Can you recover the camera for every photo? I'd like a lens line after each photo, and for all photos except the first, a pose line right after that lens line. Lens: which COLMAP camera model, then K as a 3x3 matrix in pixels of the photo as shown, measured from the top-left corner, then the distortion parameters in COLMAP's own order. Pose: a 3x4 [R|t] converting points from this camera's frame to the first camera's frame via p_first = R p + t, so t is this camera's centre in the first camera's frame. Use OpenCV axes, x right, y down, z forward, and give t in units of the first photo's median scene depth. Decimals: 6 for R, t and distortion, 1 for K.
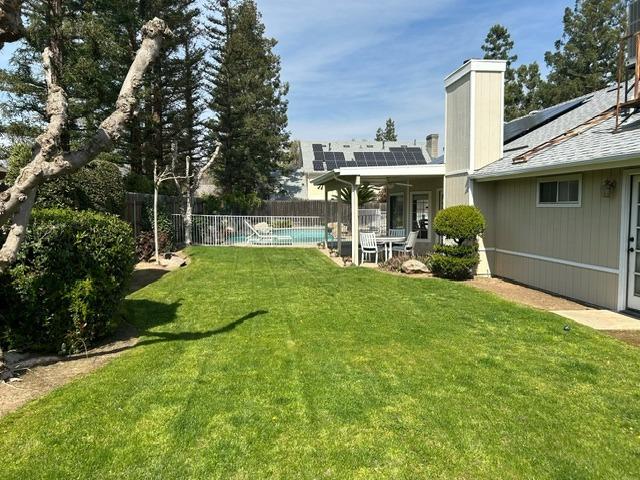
lens RADIAL K [[483.6, 0, 320.0], [0, 483.6, 240.0], [0, 0, 1]] dist [0.077802, -0.085568]
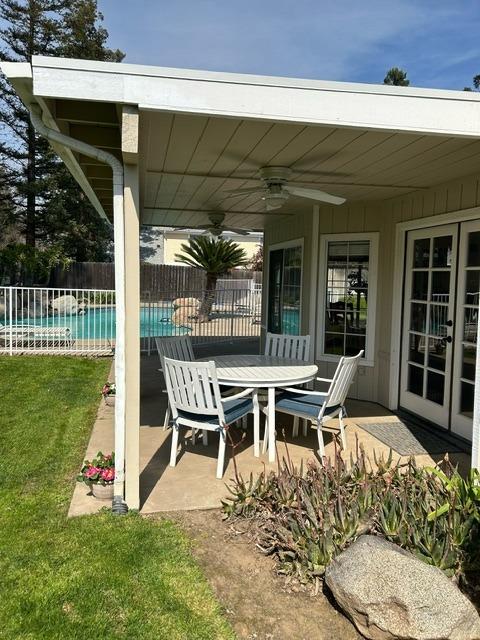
lens RADIAL K [[498.7, 0, 240.0], [0, 498.7, 320.0], [0, 0, 1]] dist [0.048501, -0.003883]
pose [[0.995649, 0.019003, 0.091228, 0.099277], [-0.020501, 0.999670, 0.015505, -0.041790], [-0.090903, -0.017308, 0.995709, 0.710575]]
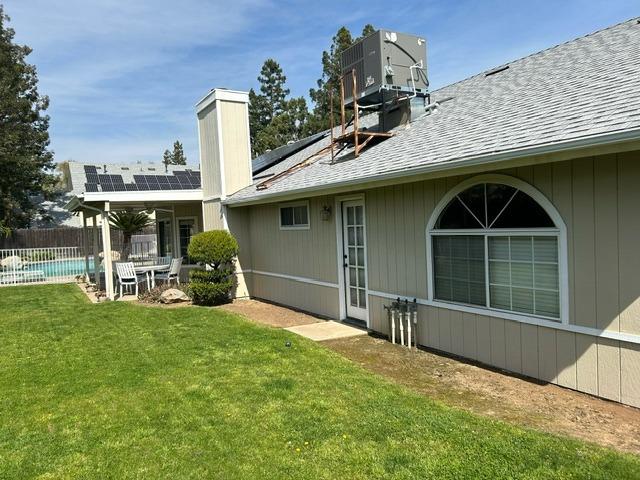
lens RADIAL K [[483.6, 0, 320.0], [0, 483.6, 240.0], [0, 0, 1]] dist [0.077802, -0.085568]
pose [[0.915320, -0.045389, 0.400161, 0.067697], [0.064008, 0.997394, -0.033279, -0.003425], [-0.397608, 0.056074, 0.915840, -0.004615]]
